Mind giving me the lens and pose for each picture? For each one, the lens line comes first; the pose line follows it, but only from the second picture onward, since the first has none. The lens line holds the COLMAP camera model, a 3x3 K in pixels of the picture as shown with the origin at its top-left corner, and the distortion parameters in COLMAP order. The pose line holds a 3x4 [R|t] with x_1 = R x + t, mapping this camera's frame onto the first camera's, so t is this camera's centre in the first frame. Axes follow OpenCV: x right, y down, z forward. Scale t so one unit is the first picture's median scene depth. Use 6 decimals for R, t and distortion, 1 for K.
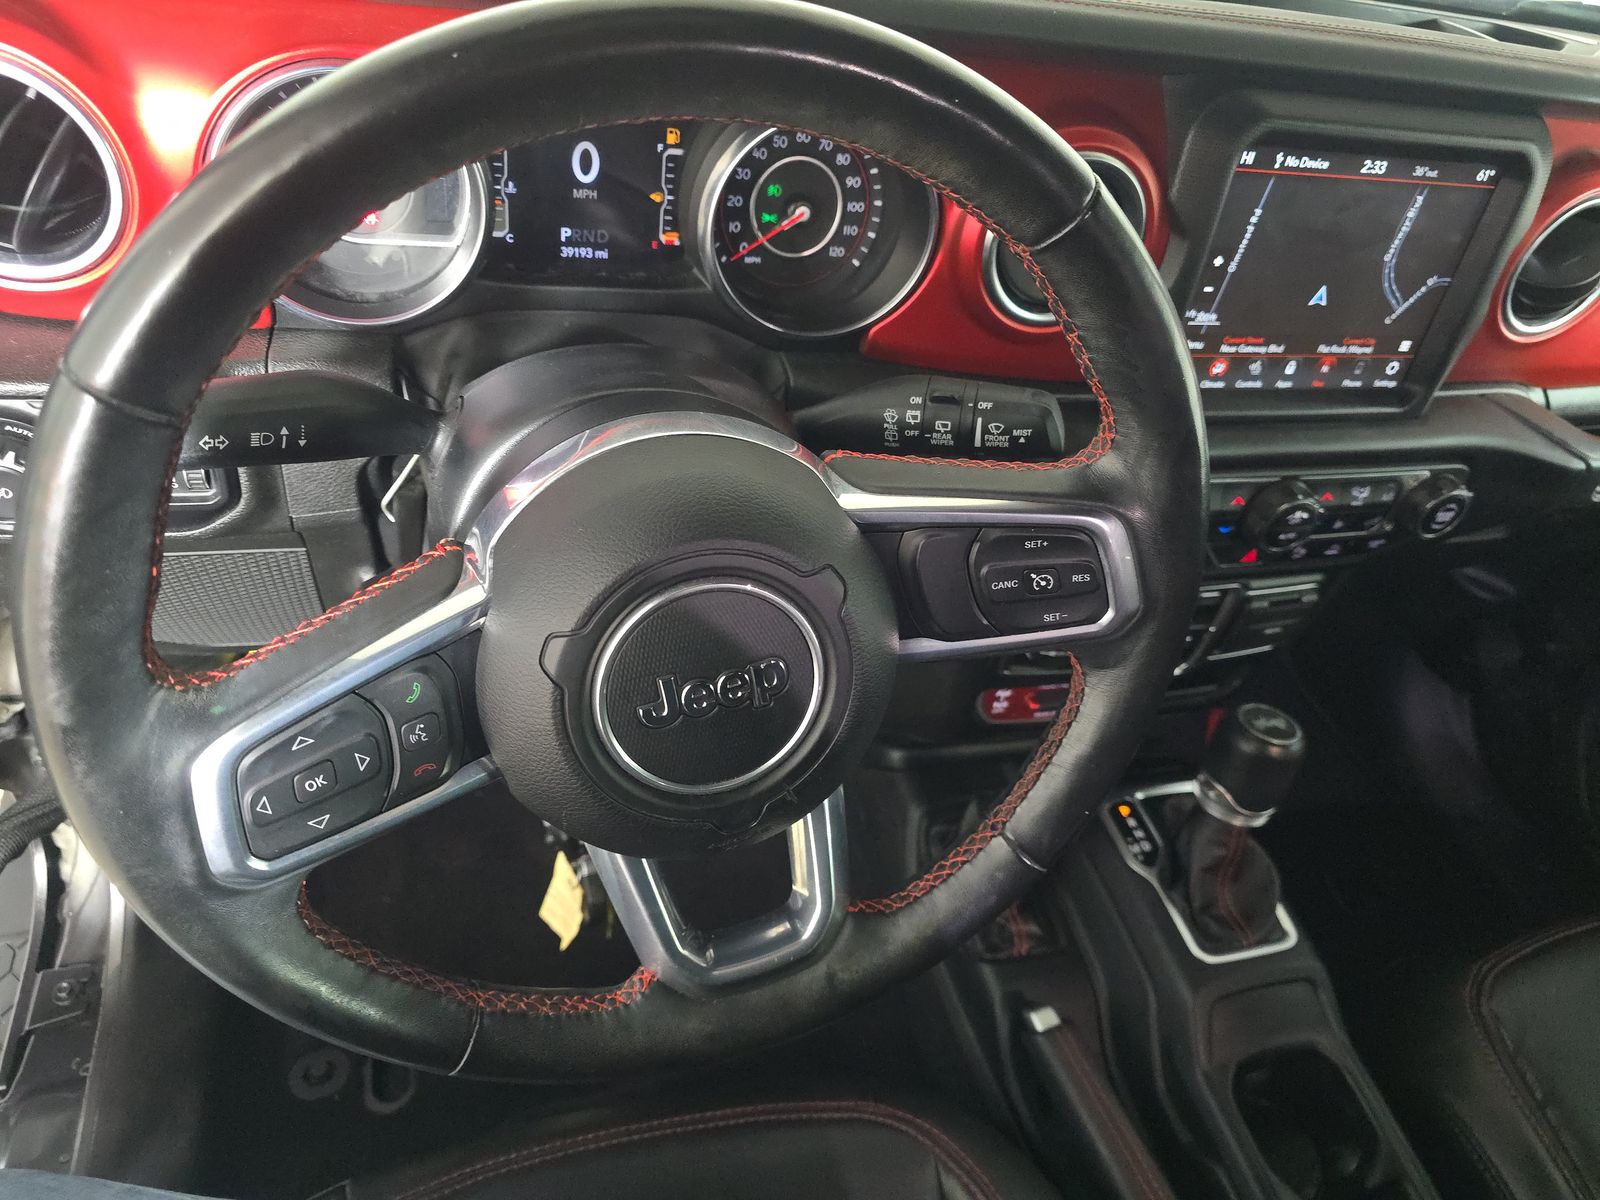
lens RADIAL K [[1095.3, 0, 793.6], [0, 1095.3, 601.9], [0, 0, 1]] dist [0.019586, -0.018847]
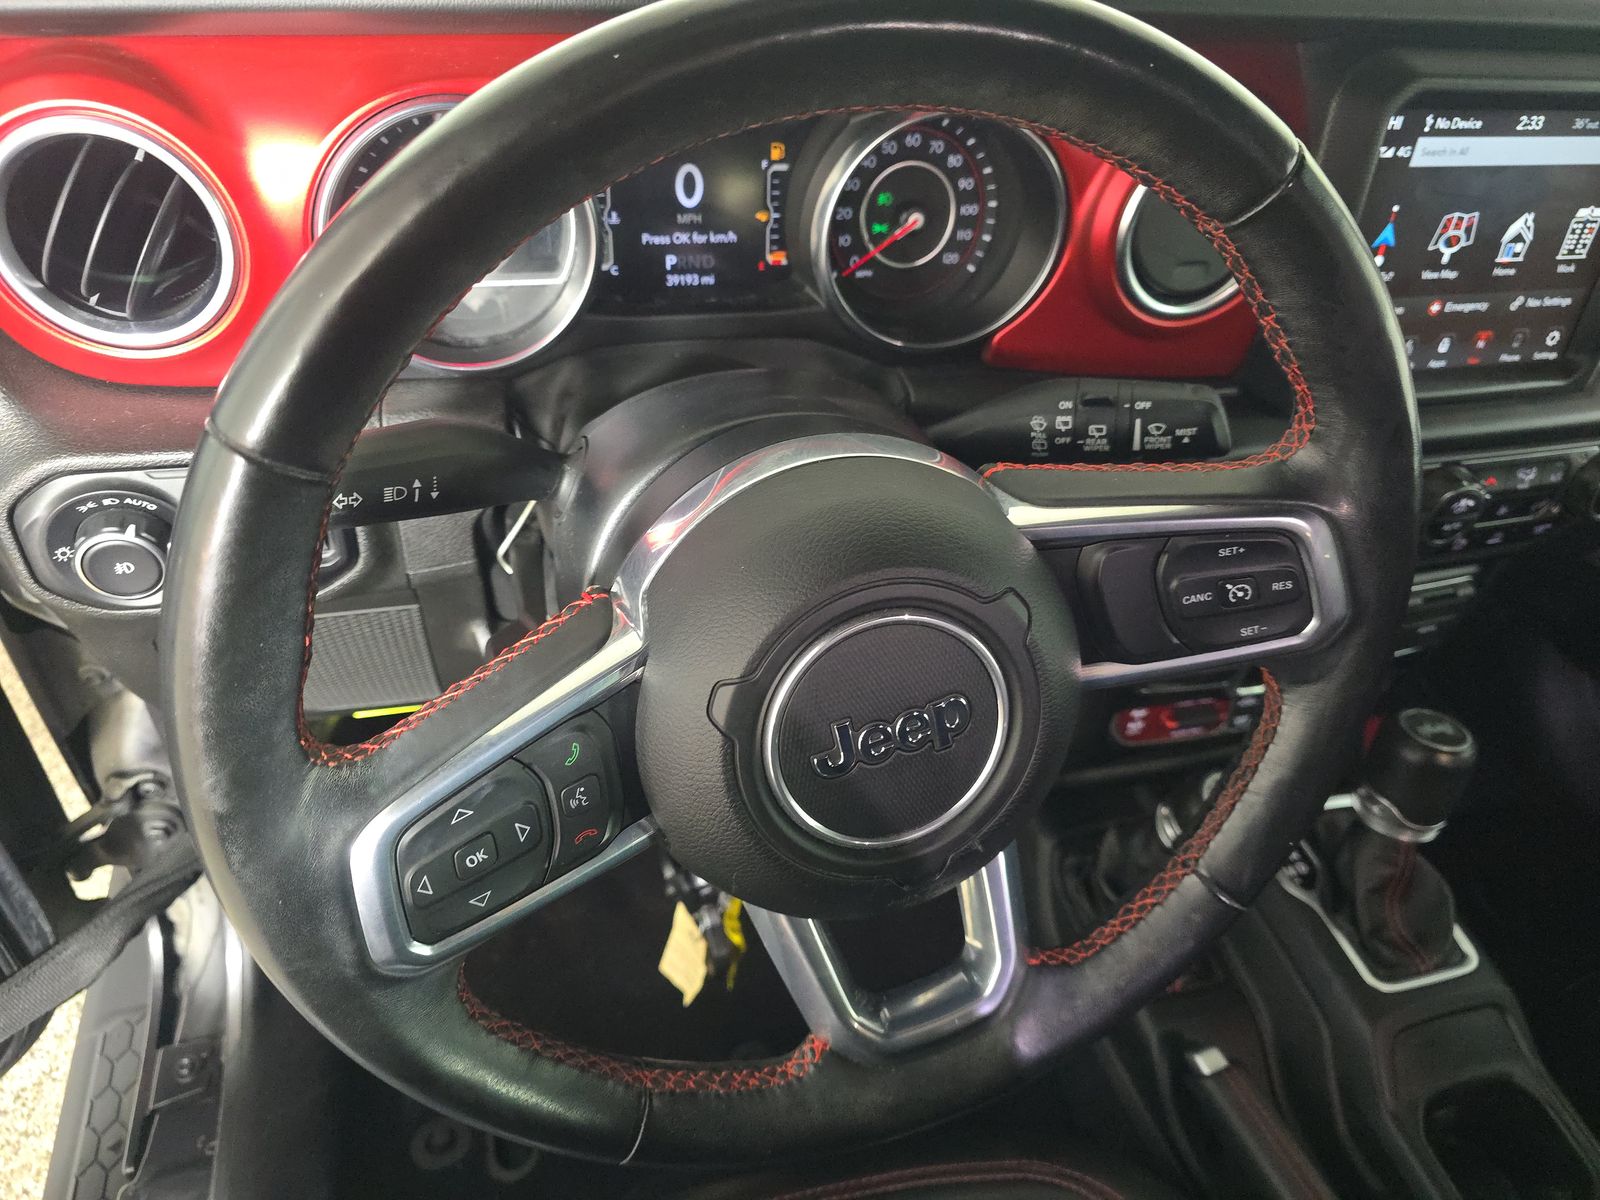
lens RADIAL K [[1095.3, 0, 789.2], [0, 1095.3, 599.1], [0, 0, 1]] dist [0.019586, -0.018847]
pose [[0.996627, -0.061901, -0.053885, -0.081961], [0.060404, 0.997753, -0.028990, -0.007825], [0.055559, 0.025637, 0.998126, 0.064053]]
